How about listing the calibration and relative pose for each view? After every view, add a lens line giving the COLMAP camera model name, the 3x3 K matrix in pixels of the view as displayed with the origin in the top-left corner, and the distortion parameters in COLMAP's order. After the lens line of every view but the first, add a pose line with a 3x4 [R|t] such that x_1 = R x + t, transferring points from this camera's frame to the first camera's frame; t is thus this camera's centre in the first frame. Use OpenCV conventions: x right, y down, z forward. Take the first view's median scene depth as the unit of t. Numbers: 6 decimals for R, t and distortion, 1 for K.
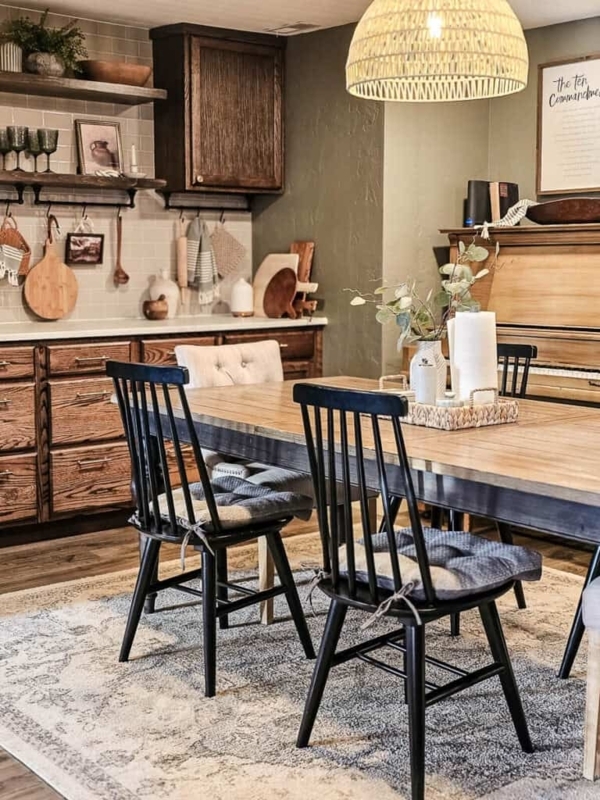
lens RADIAL K [[1093.6, 0, 300.0], [0, 1093.6, 400.0], [0, 0, 1]] dist [0.224284, -0.557717]
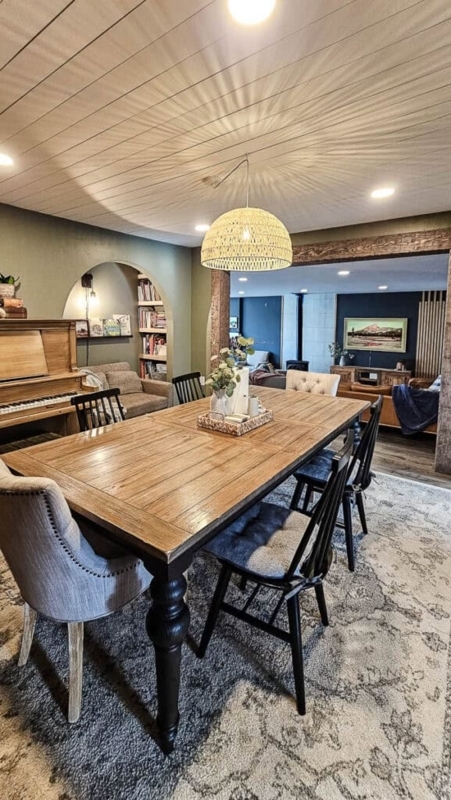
lens RADIAL K [[336.5, 0, 225.5], [0, 336.5, 400.0], [0, 0, 1]] dist [0.000431, 0.000020]
pose [[-0.263064, -0.215683, 0.940361, -0.291960], [0.127373, 0.958395, 0.255452, -0.122662], [-0.956333, 0.186977, -0.224647, 0.811667]]
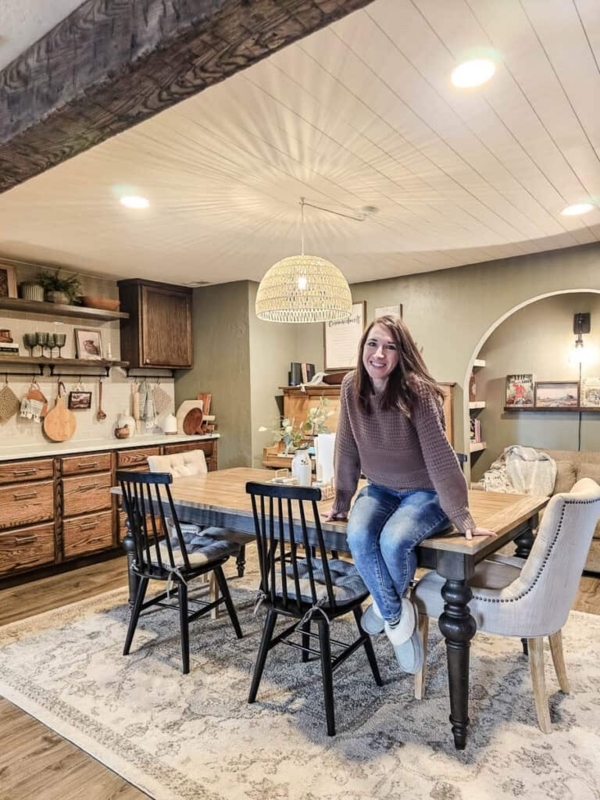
lens RADIAL K [[538.2, 0, 302.2], [0, 538.2, 418.9], [0, 0, 1]] dist [0.078718, -0.069511]
pose [[0.971004, -0.025479, 0.237701, -0.066829], [0.046144, 0.995581, -0.081783, -0.023285], [-0.234567, 0.090380, 0.967889, 0.096918]]
